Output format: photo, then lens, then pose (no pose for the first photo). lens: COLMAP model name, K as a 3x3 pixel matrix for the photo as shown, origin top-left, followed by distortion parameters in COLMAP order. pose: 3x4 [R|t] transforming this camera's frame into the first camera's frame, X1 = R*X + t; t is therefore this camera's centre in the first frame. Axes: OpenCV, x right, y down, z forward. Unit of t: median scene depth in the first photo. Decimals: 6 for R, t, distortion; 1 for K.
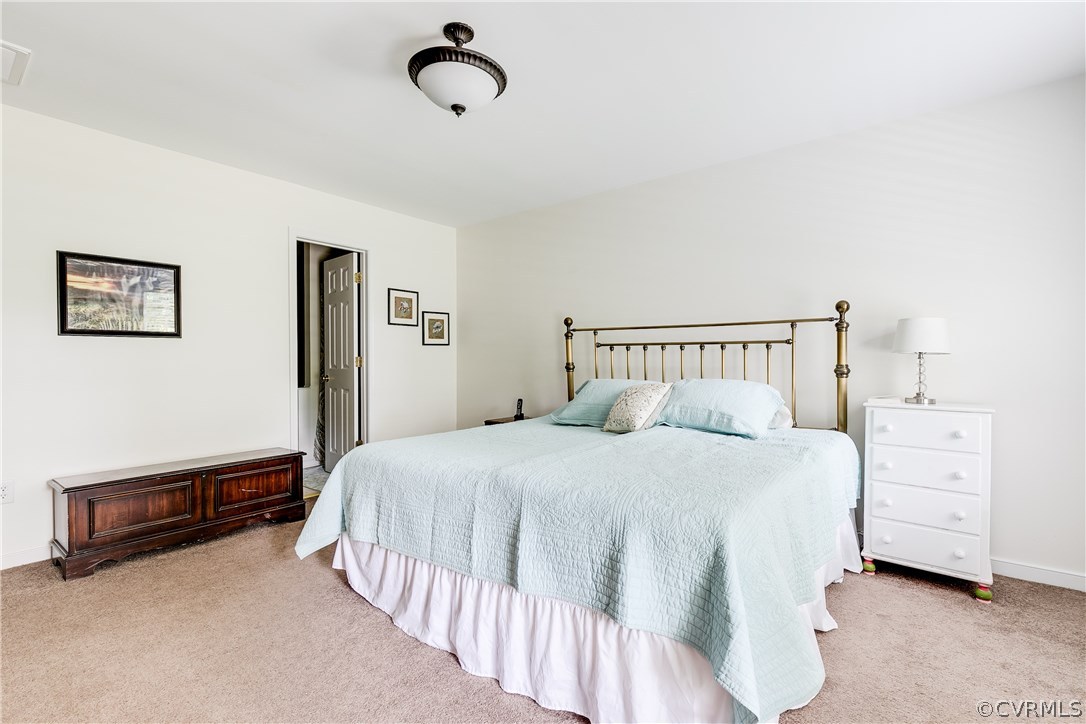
lens RADIAL K [[487.4, 0, 540.6], [0, 487.4, 359.2], [0, 0, 1]] dist [-0.000142, 0.002128]
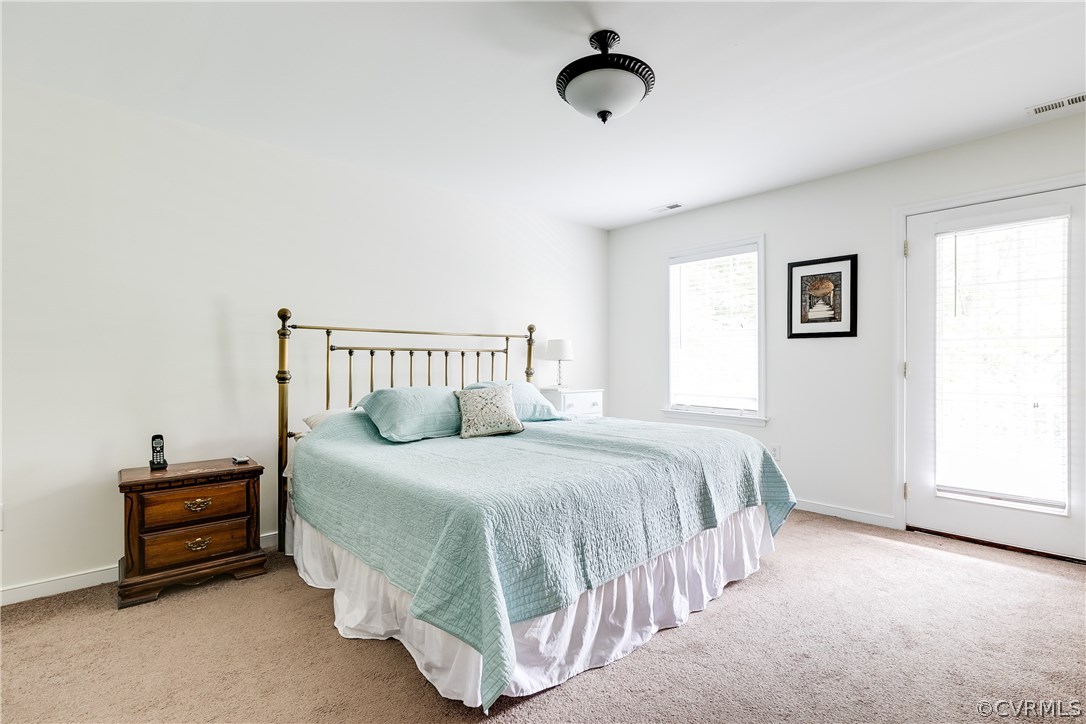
lens RADIAL K [[517.1, 0, 540.5], [0, 517.1, 363.5], [0, 0, 1]] dist [-0.001132, -0.000005]
pose [[0.170751, -0.001249, 0.985314, -0.850498], [0.005624, 0.999984, 0.000293, -0.002373], [-0.985298, 0.005492, 0.170755, 0.653441]]
